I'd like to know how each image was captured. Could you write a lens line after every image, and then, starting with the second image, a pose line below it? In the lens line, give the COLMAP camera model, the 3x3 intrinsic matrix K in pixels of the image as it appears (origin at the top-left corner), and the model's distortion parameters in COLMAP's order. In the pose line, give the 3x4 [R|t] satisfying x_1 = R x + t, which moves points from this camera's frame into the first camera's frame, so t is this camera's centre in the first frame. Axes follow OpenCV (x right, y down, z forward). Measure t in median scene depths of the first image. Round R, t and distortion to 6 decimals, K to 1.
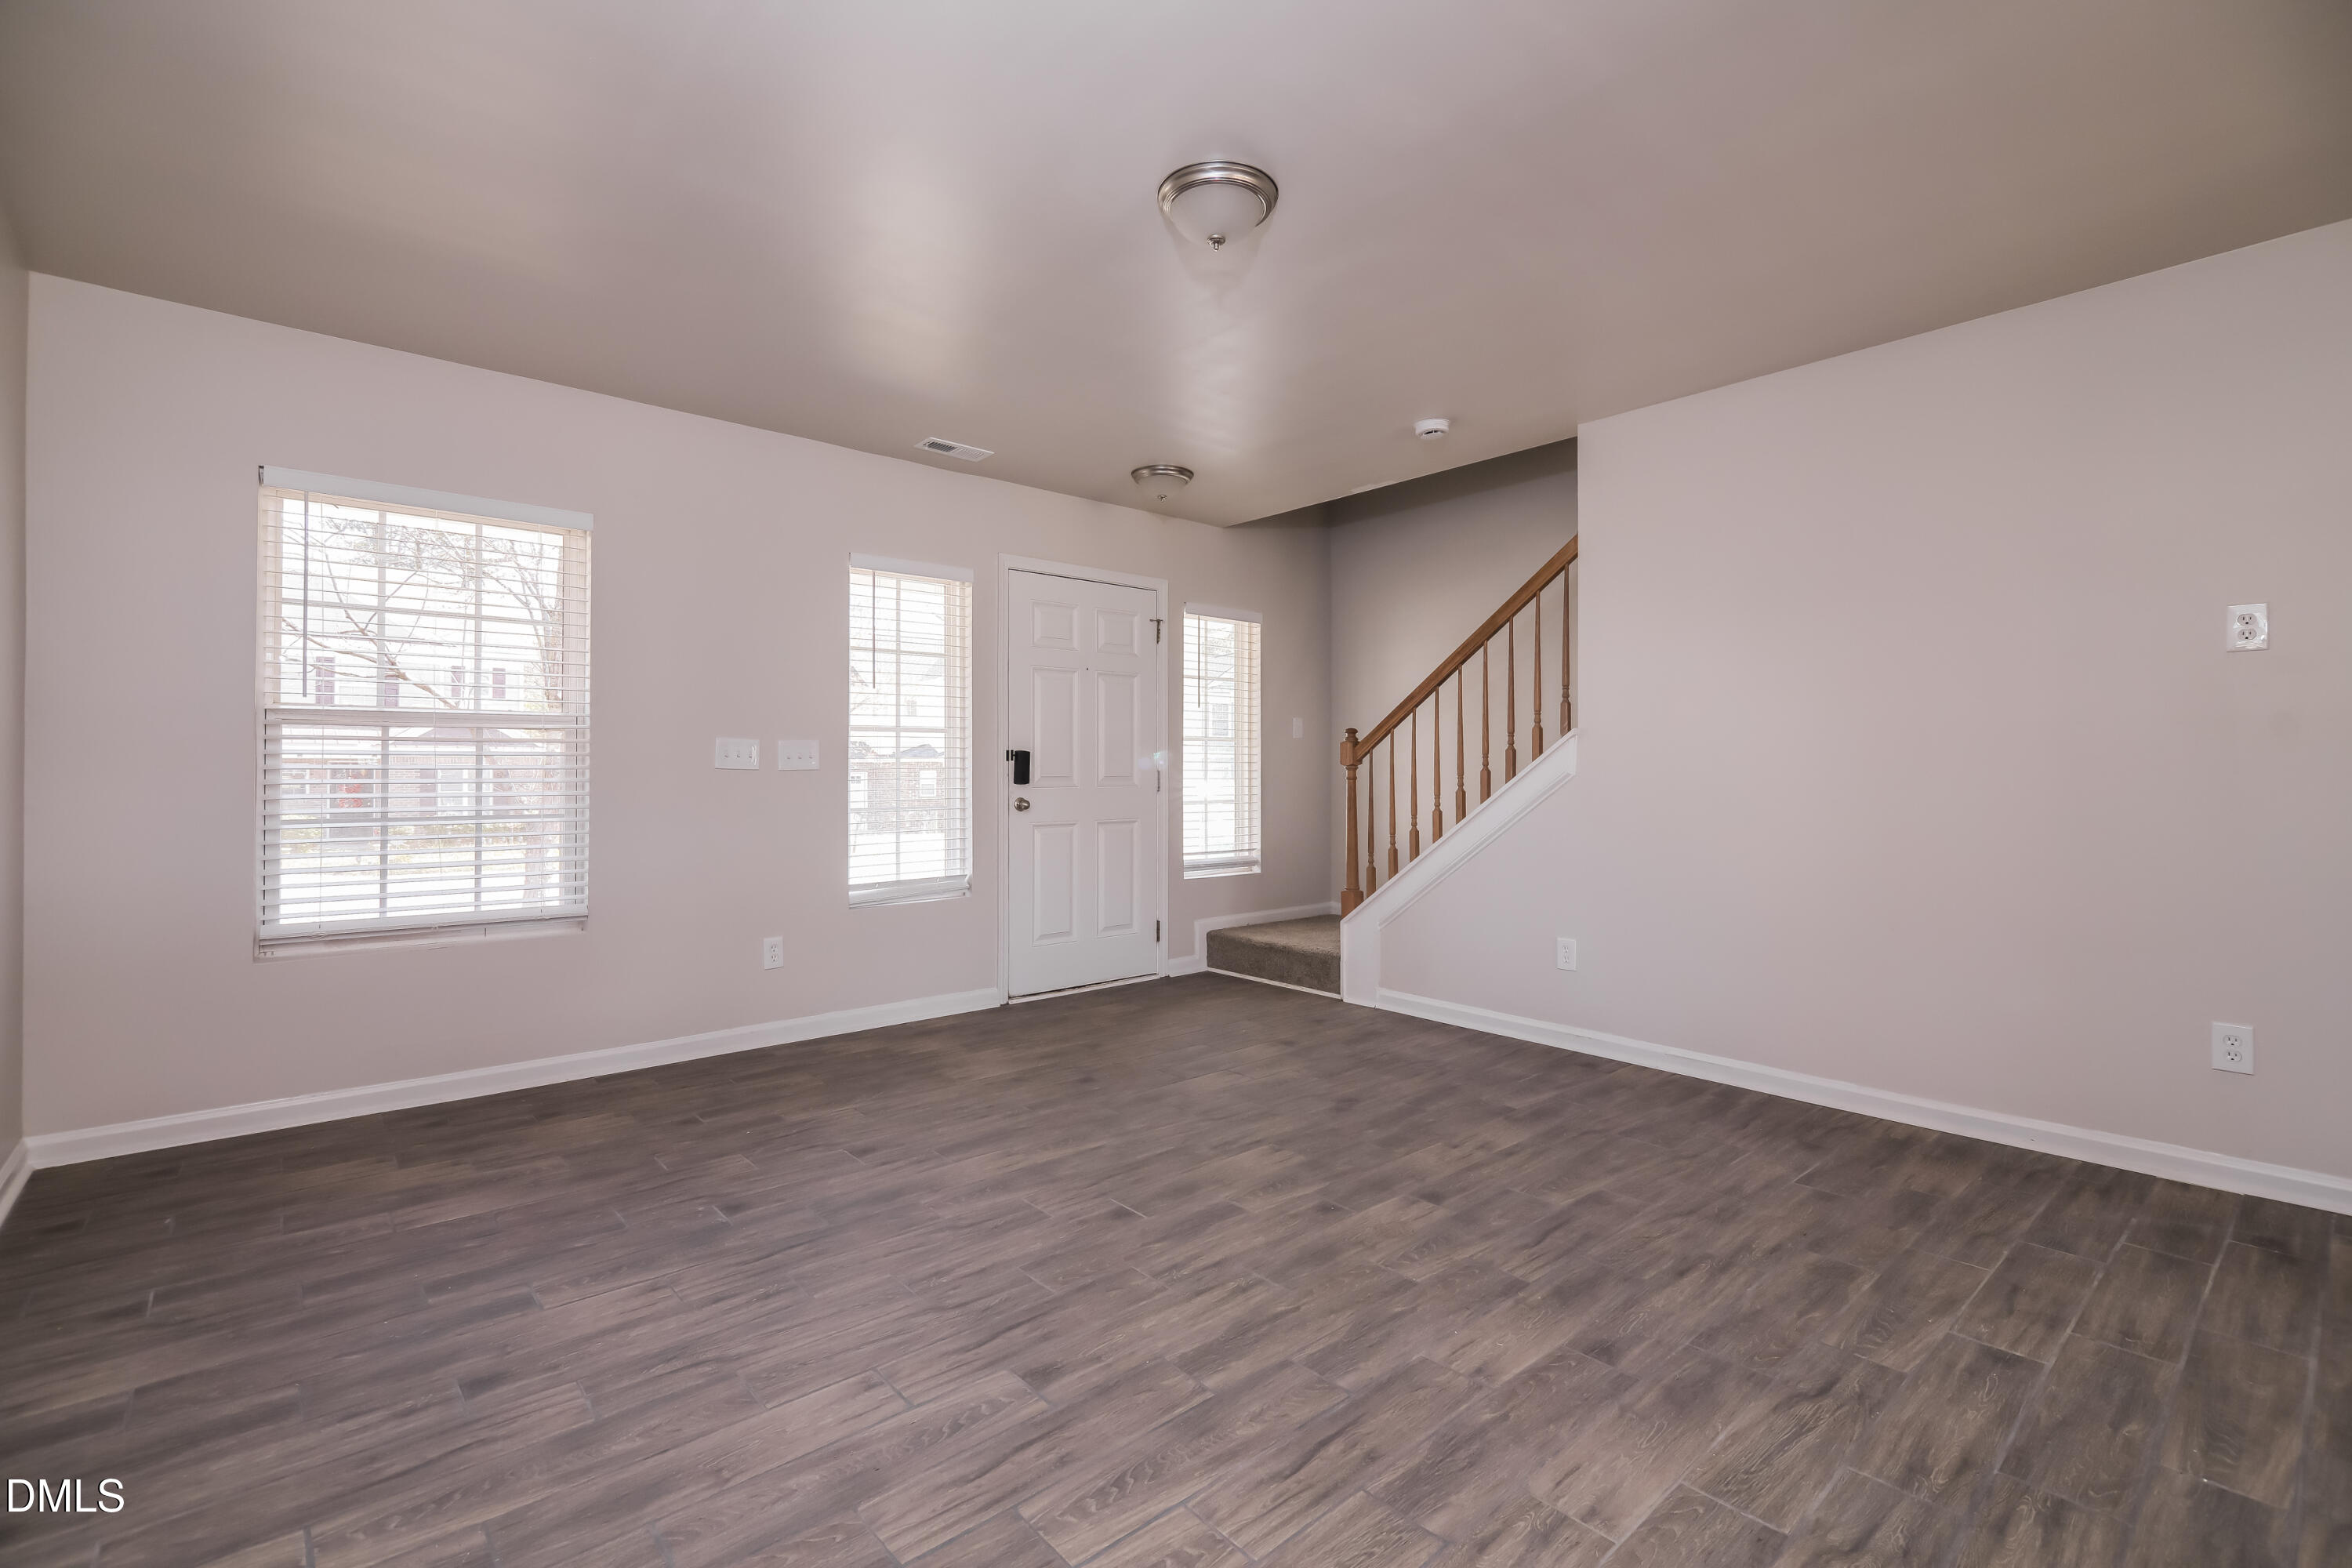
lens RADIAL K [[1052.1, 0, 1182.9], [0, 1052.1, 774.9], [0, 0, 1]] dist [0.013746, -0.005900]
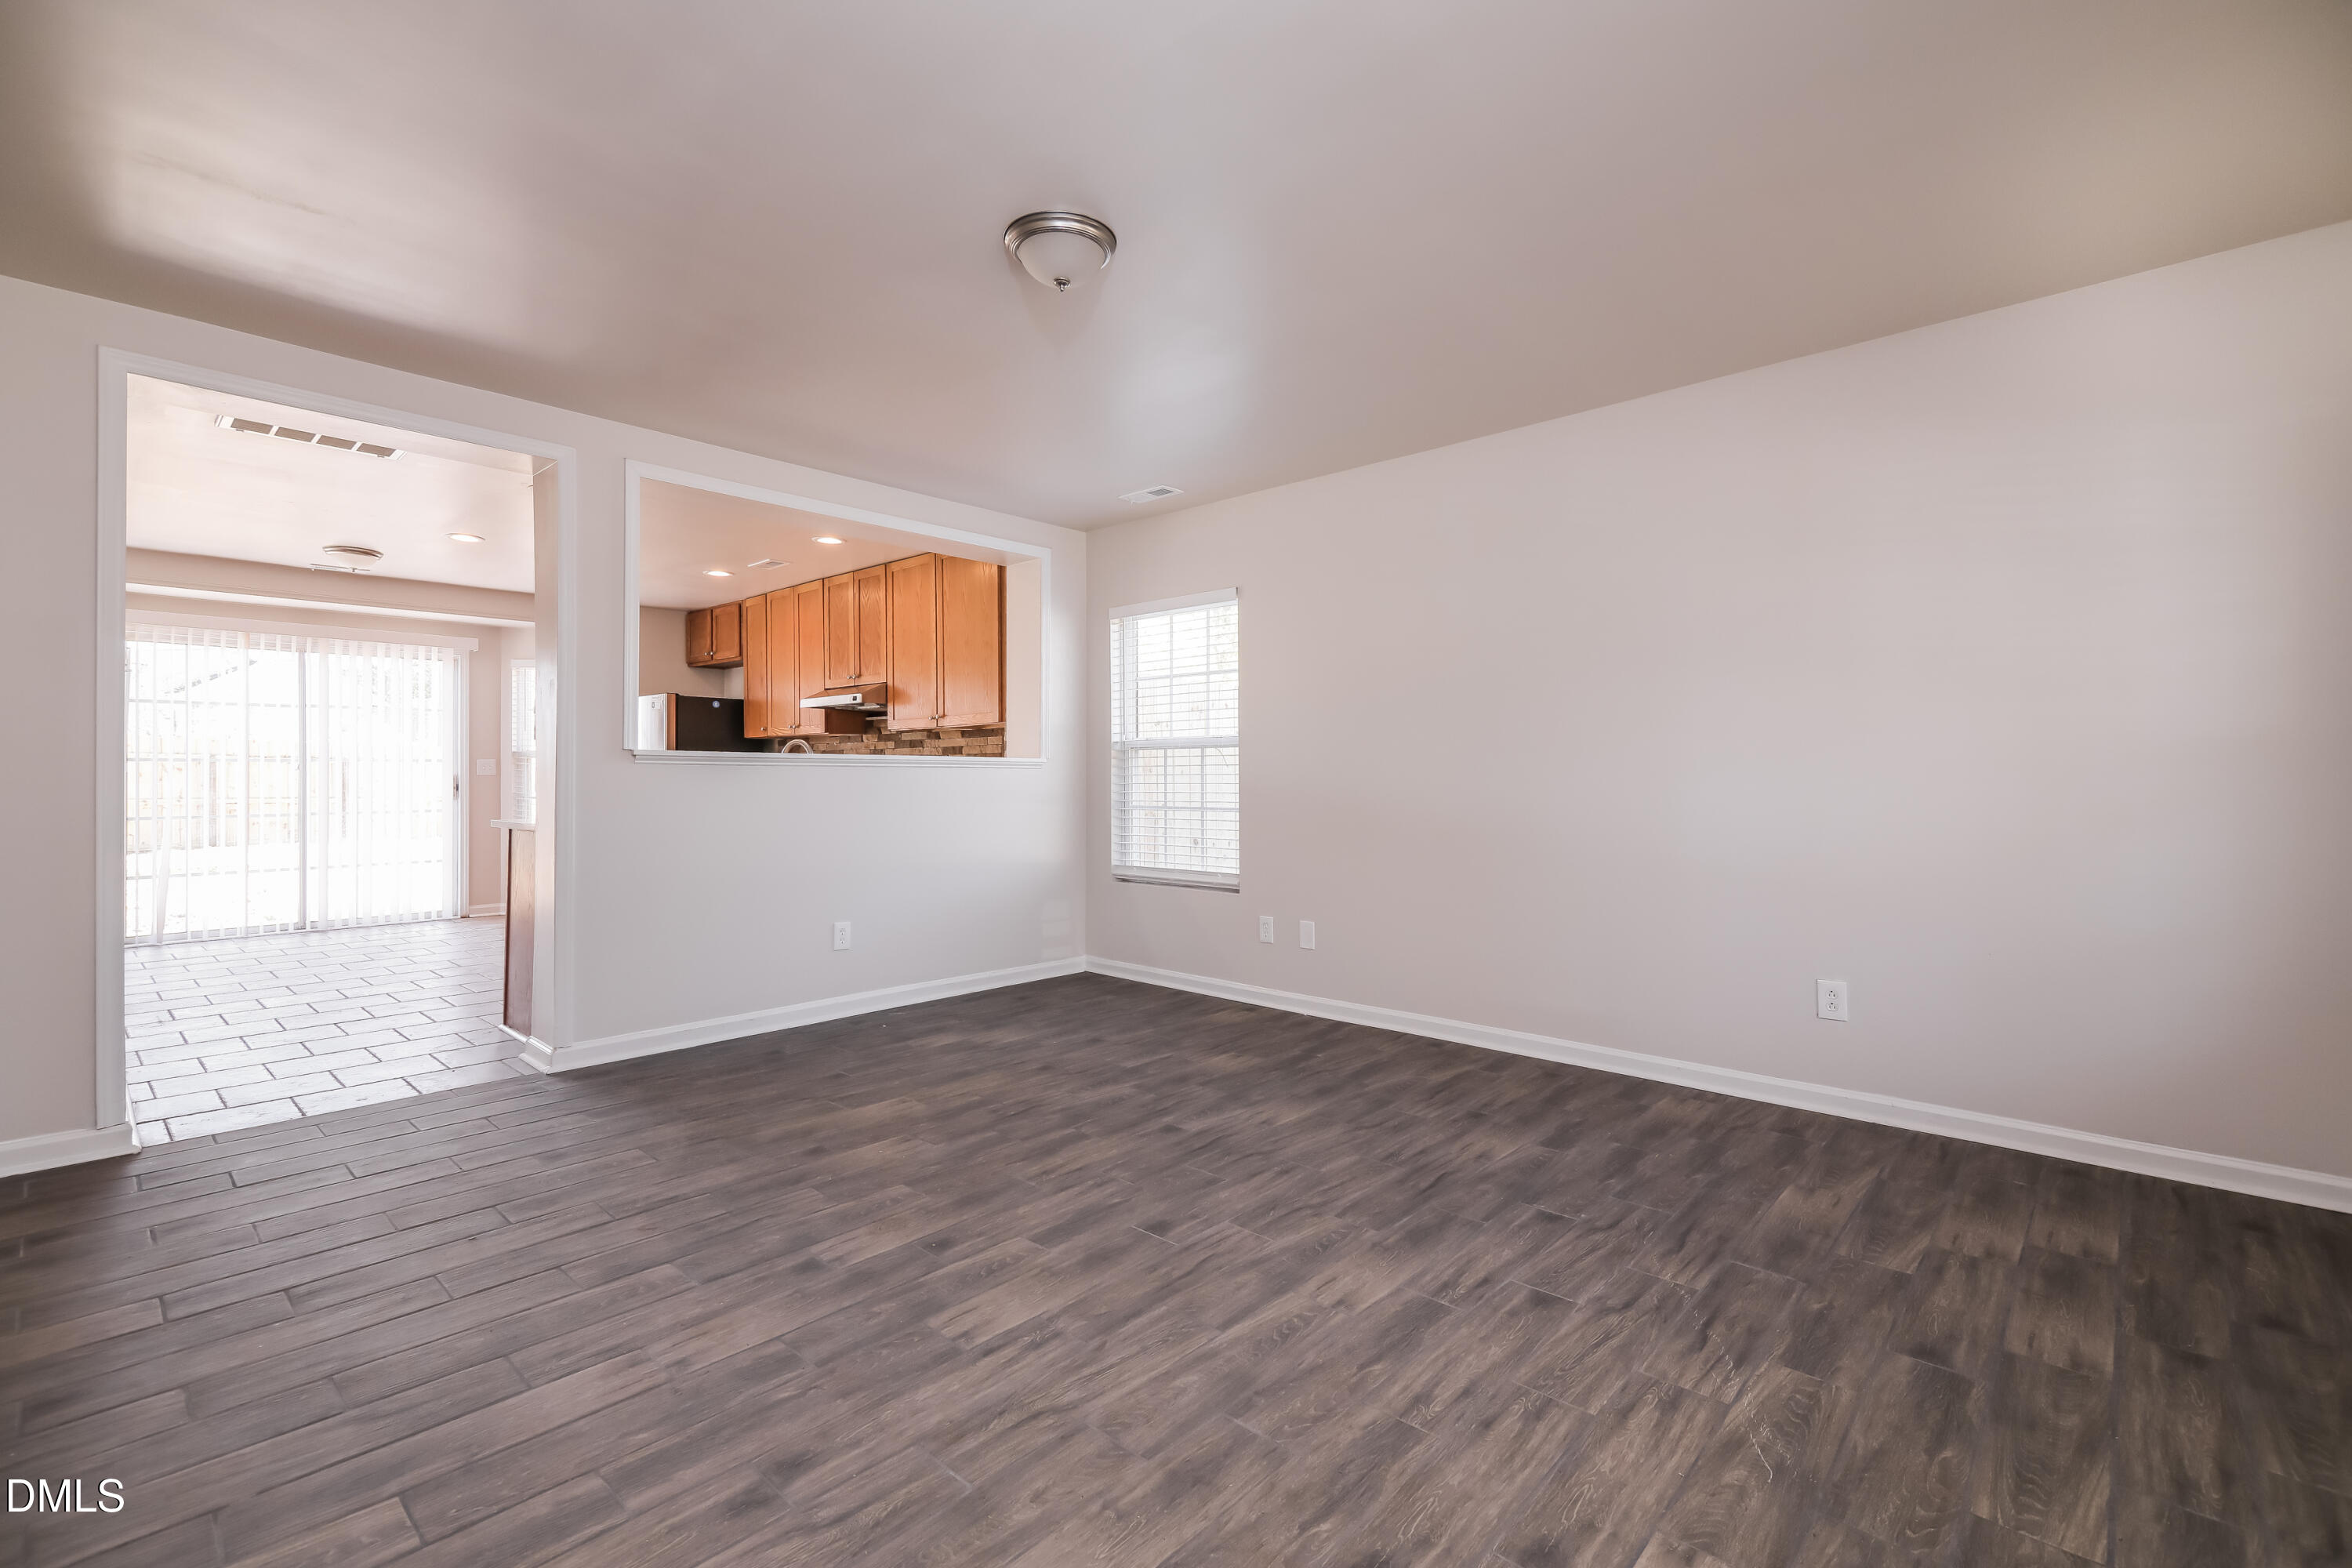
lens RADIAL K [[1052.1, 0, 1165.9], [0, 1052.1, 771.1], [0, 0, 1]] dist [0.013746, -0.005900]
pose [[-0.994902, 0.001243, -0.100843, 0.032851], [0.001335, 0.999999, -0.000852, -0.006737], [0.100841, -0.000983, -0.994902, 1.953824]]
